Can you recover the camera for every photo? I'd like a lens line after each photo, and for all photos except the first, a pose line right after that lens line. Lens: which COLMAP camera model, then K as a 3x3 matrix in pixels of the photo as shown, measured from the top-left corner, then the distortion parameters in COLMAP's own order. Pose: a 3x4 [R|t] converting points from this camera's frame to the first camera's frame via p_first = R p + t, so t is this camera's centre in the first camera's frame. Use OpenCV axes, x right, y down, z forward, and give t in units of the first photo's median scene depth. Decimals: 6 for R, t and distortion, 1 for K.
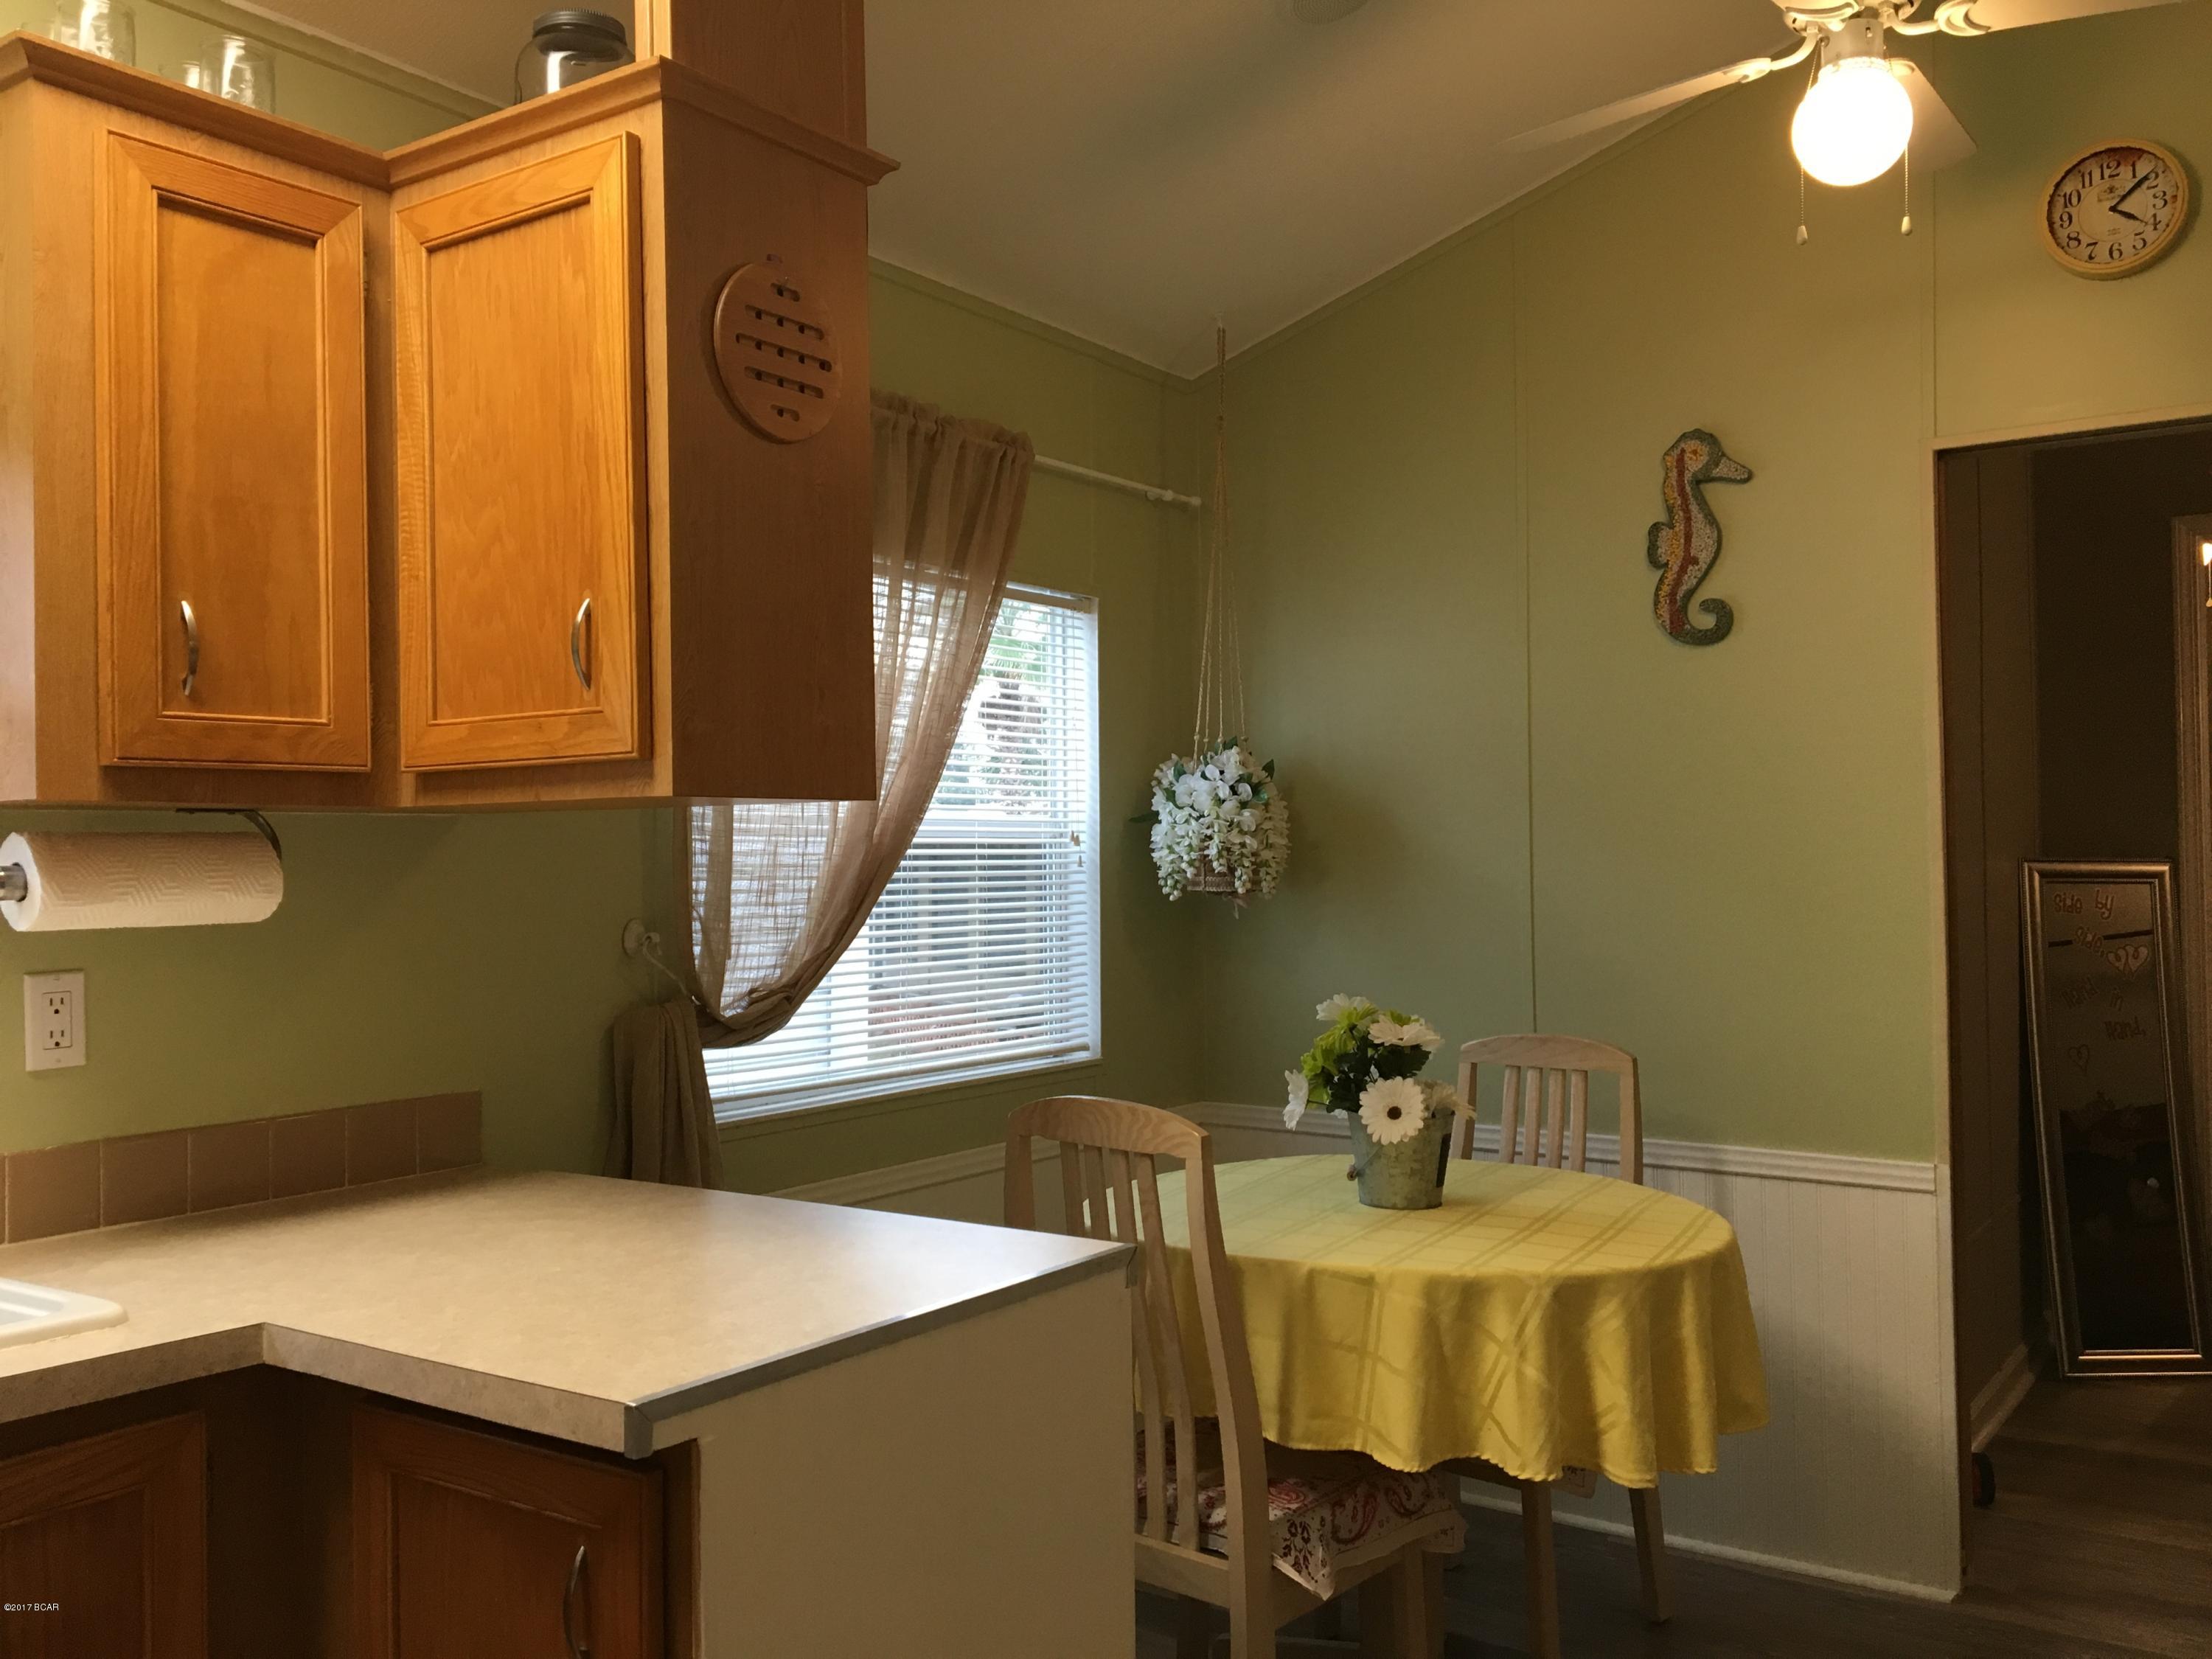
lens RADIAL K [[1838.1, 0, 1104.2], [0, 1838.1, 812.9], [0, 0, 1]] dist [0.090308, -0.139410]
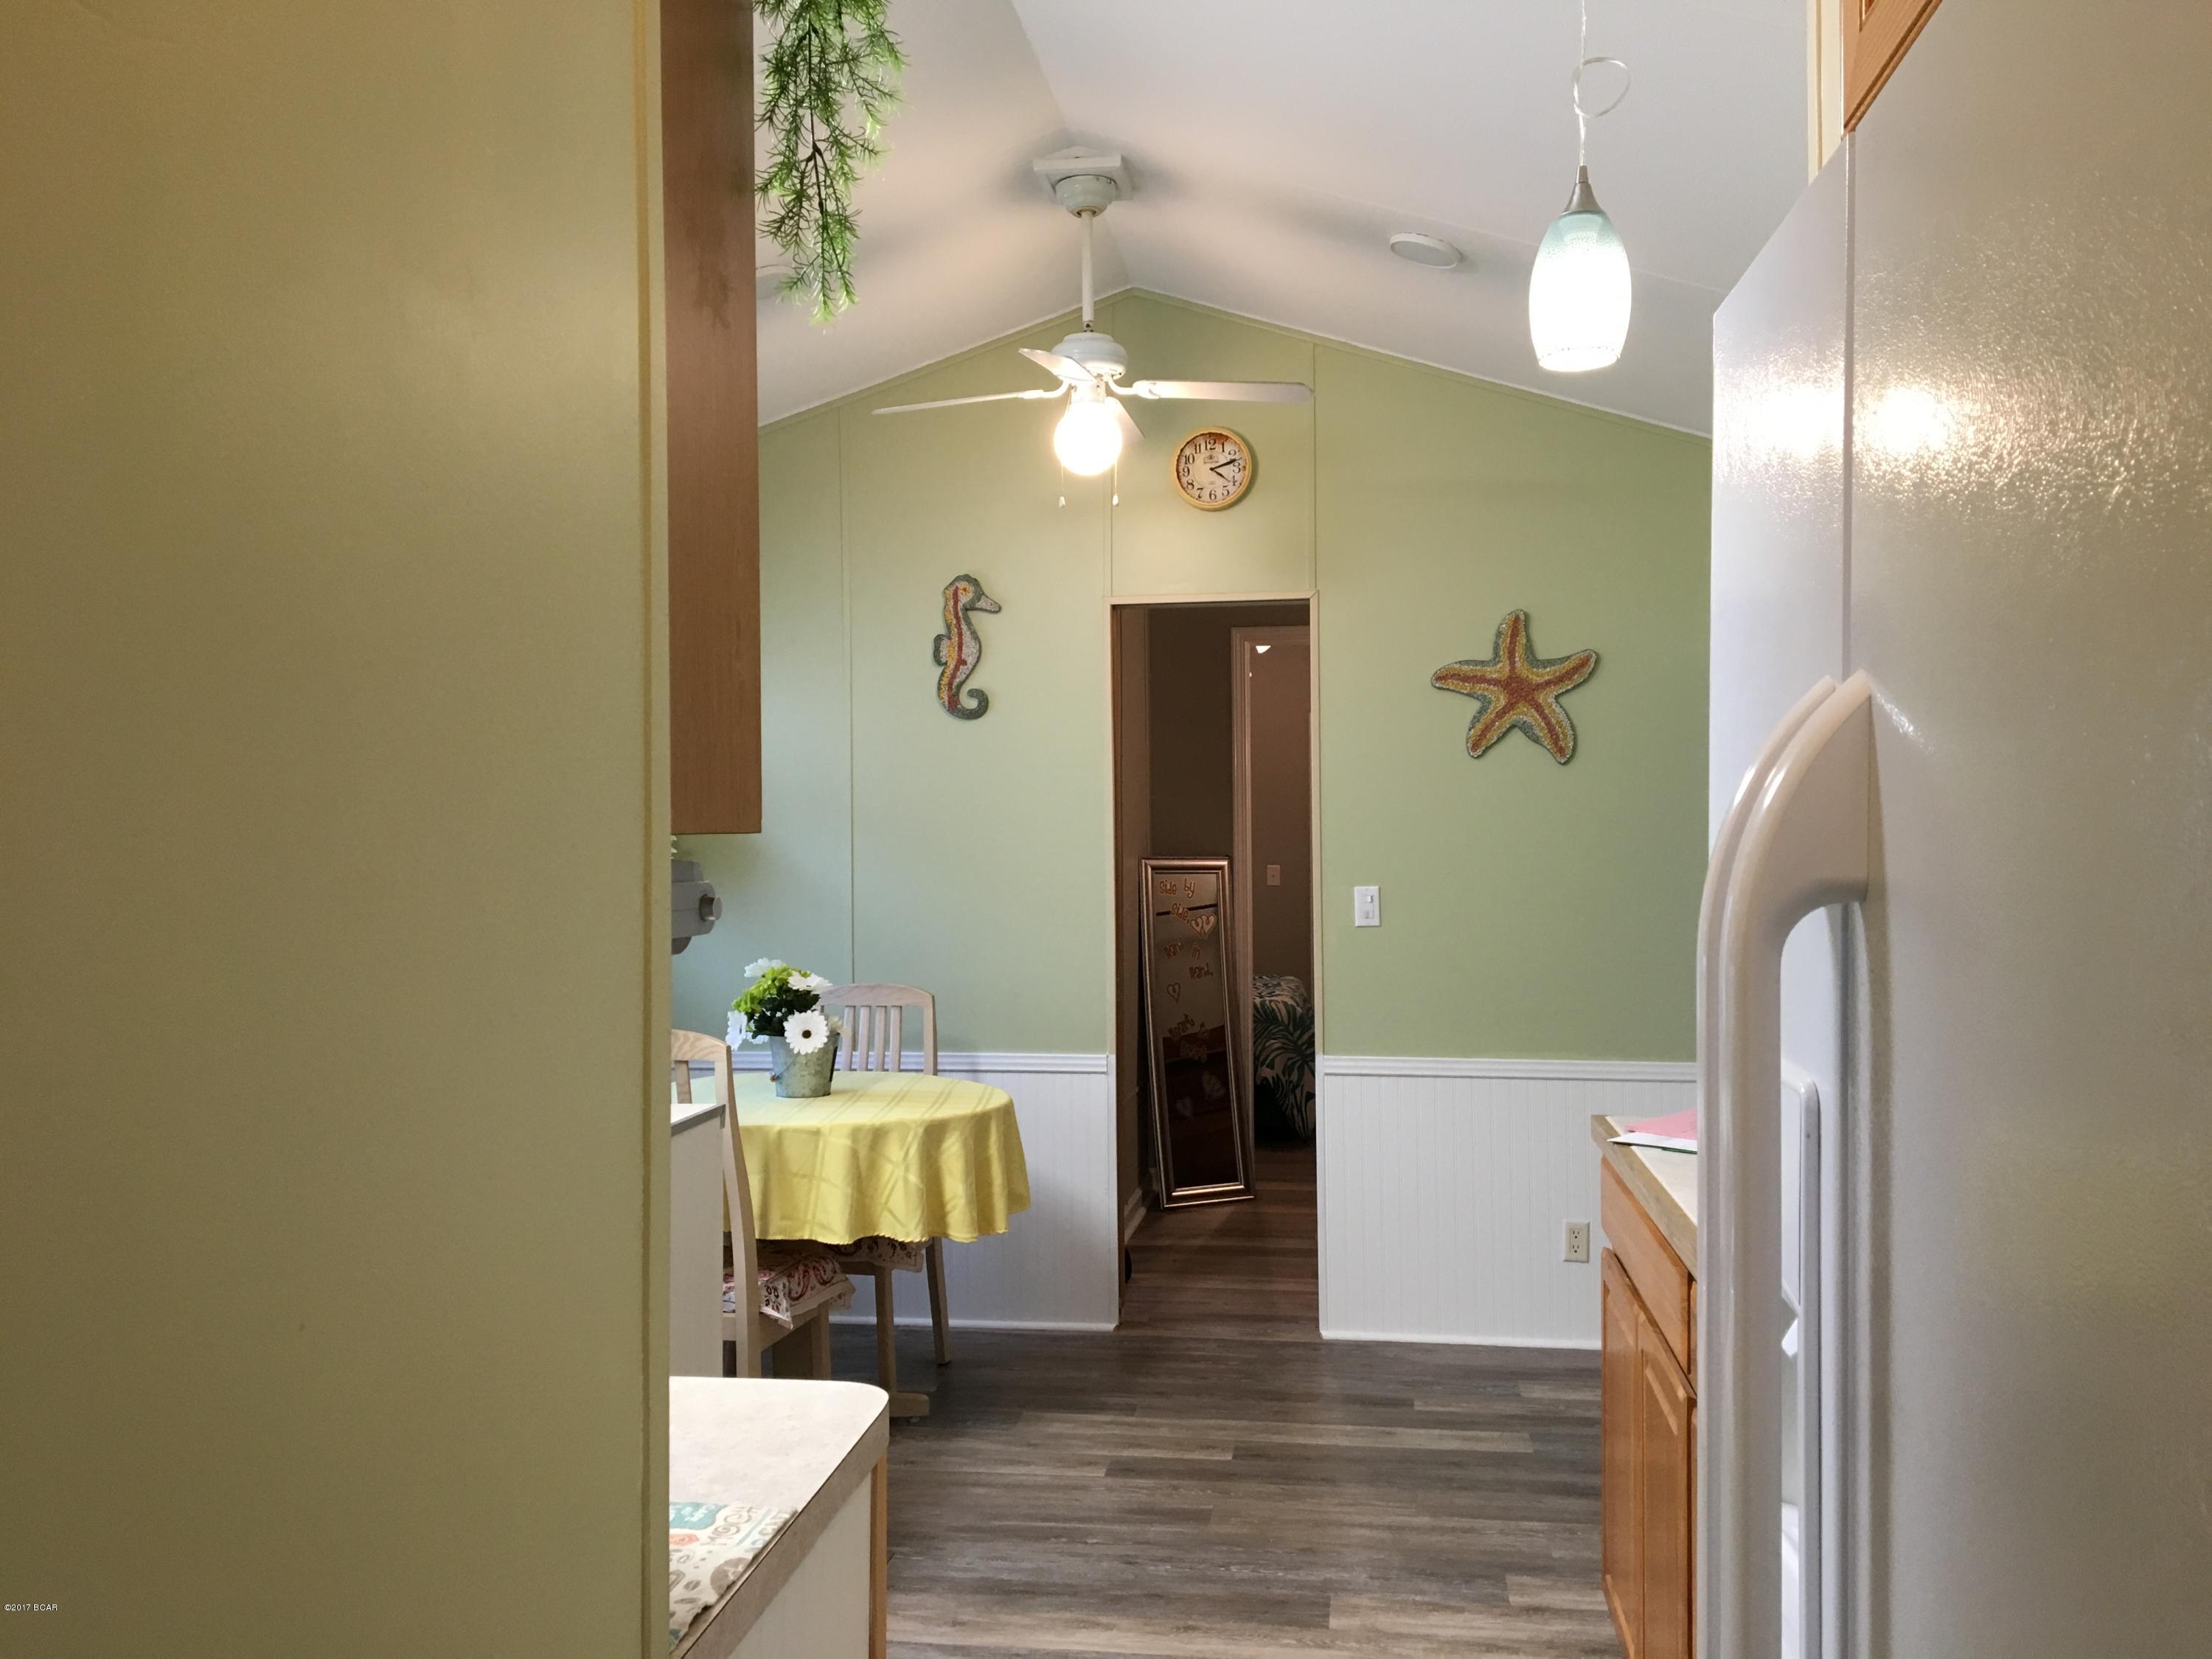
lens RADIAL K [[1838.1, 0, 1104.2], [0, 1838.1, 812.9], [0, 0, 1]] dist [0.090308, -0.139410]
pose [[0.894174, 0.006165, 0.447677, -0.276061], [-0.009964, 0.999932, 0.006132, -0.029014], [-0.447609, -0.009944, 0.894174, -0.425183]]
